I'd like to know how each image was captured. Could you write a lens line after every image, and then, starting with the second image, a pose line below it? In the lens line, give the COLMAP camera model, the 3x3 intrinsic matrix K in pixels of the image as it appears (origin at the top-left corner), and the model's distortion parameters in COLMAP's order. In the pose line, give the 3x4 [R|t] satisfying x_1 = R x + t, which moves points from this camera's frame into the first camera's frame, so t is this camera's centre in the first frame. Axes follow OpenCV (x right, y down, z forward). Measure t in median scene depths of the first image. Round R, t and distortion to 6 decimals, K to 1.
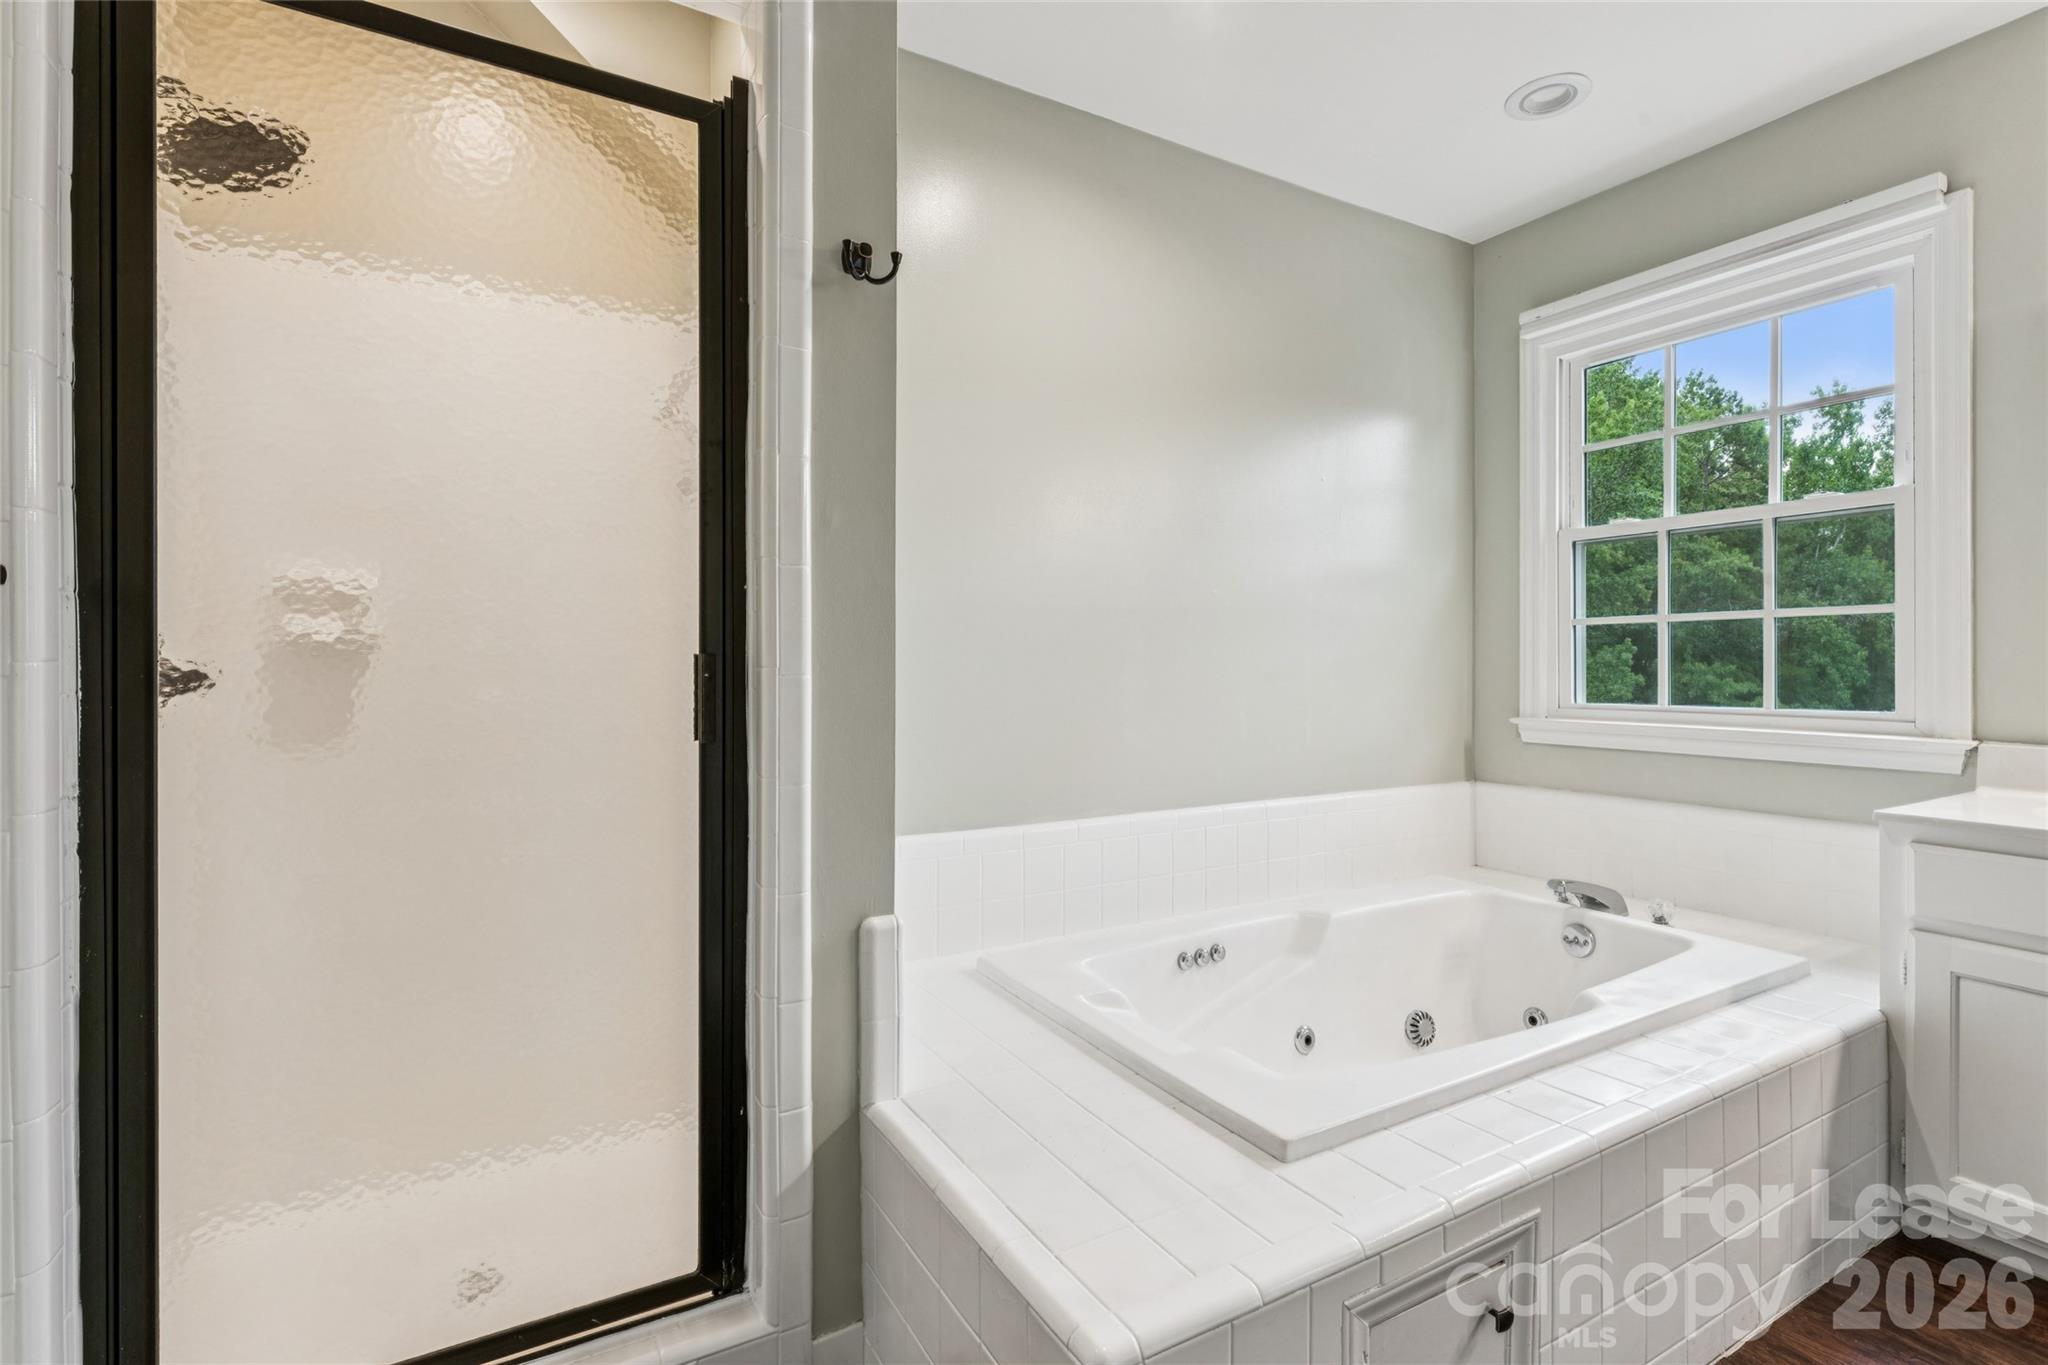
lens RADIAL K [[942.4, 0, 1021.4], [0, 942.4, 674.0], [0, 0, 1]] dist [-0.000071, 0.000049]
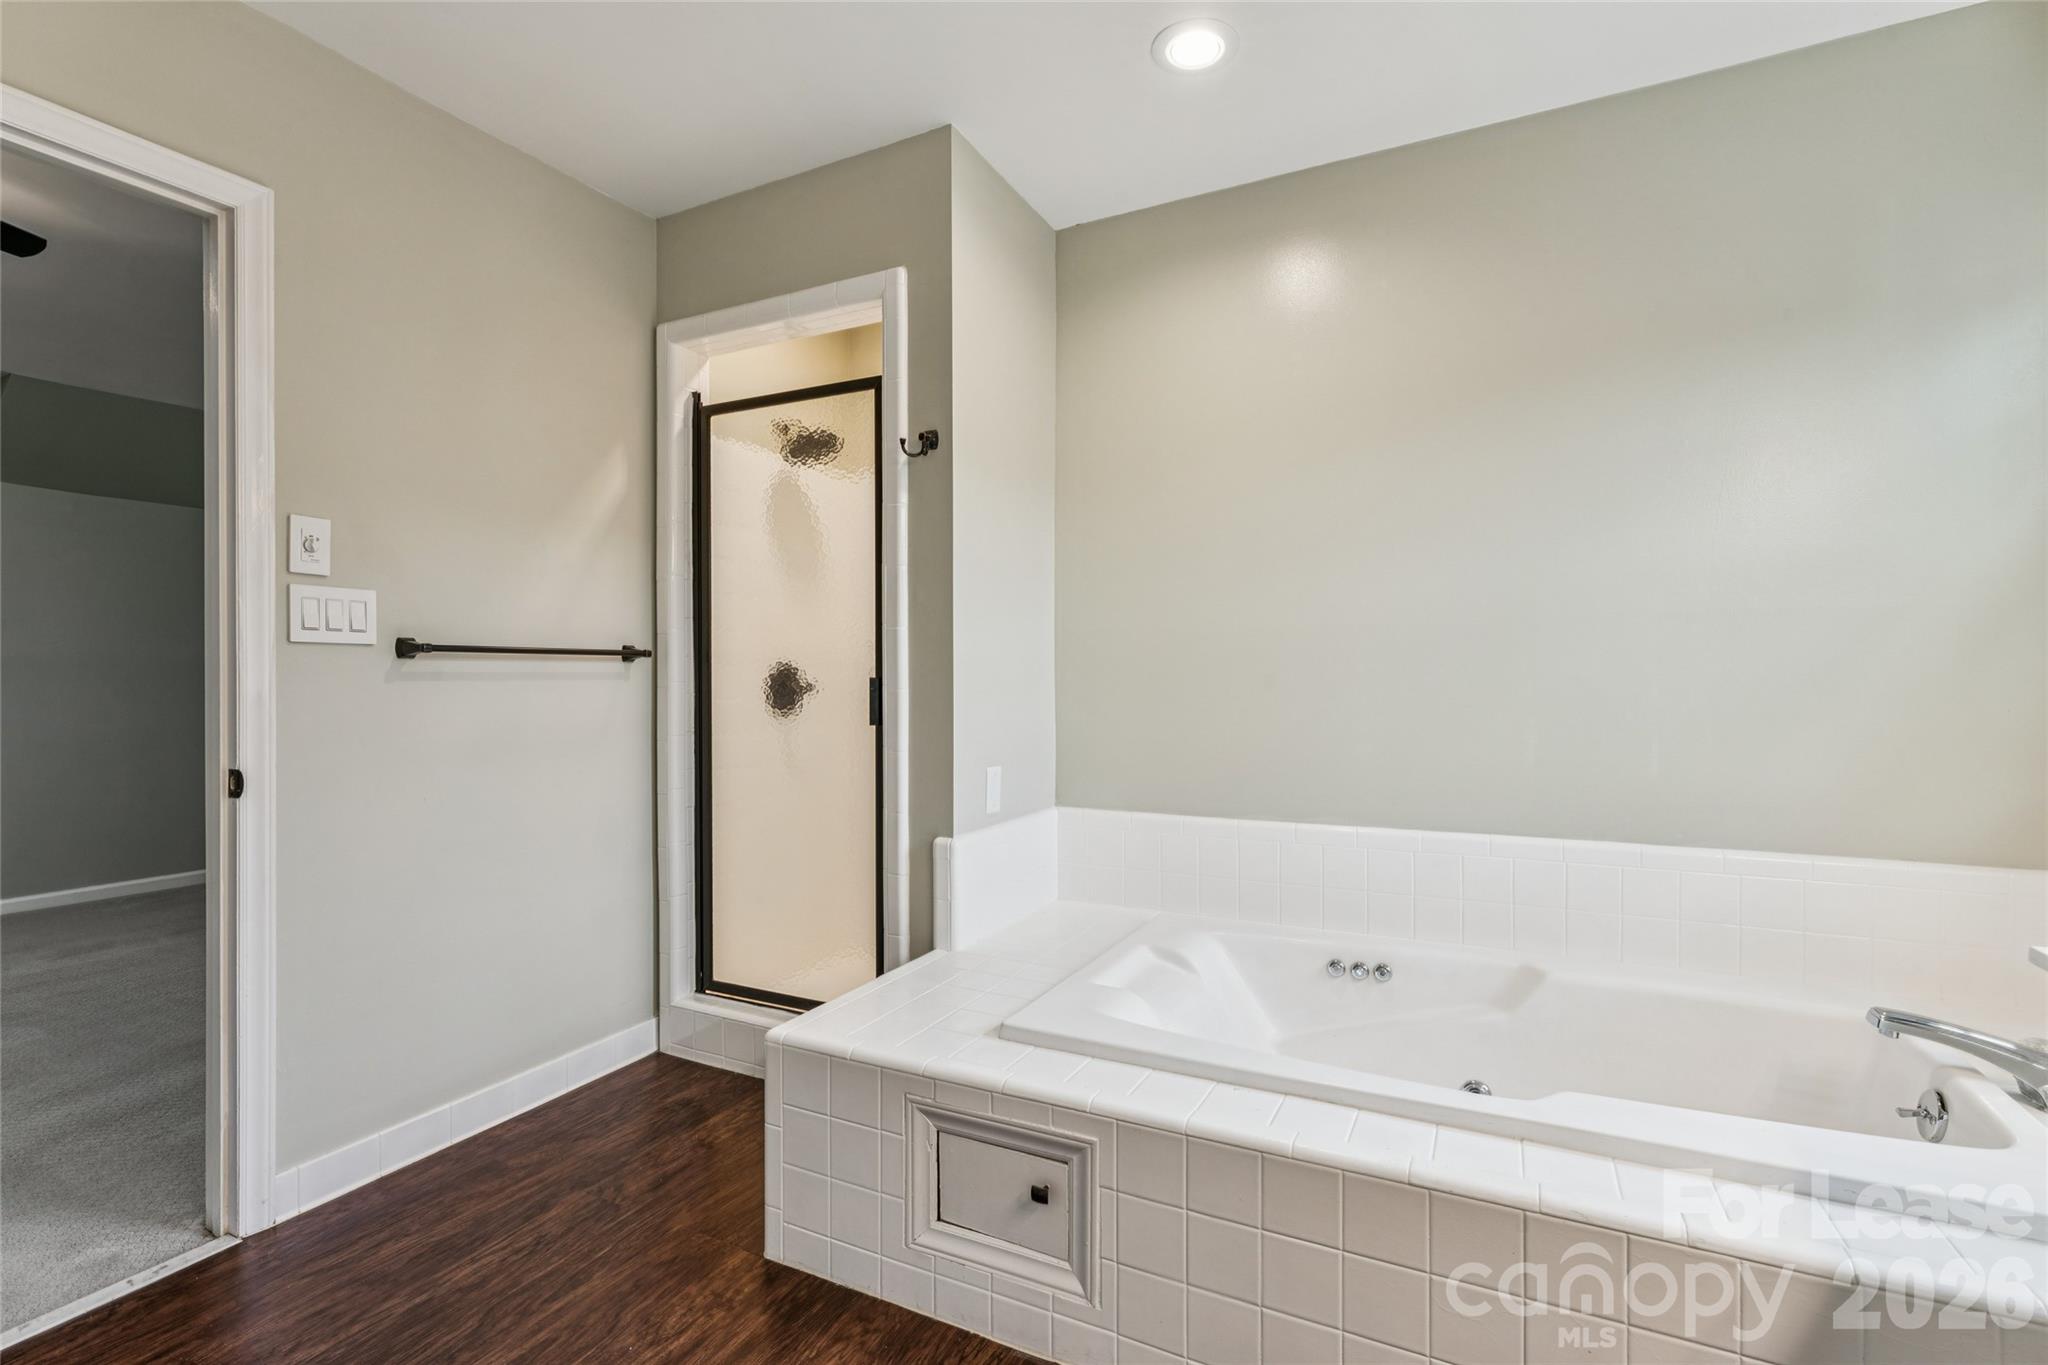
lens RADIAL K [[942.4, 0, 1030.8], [0, 942.4, 683.5], [0, 0, 1]] dist [-0.000071, 0.000049]
pose [[0.553835, 0.009502, -0.832572, 0.841882], [-0.003173, 0.999952, 0.009302, -0.017297], [0.832620, -0.002510, 0.553839, 0.142383]]
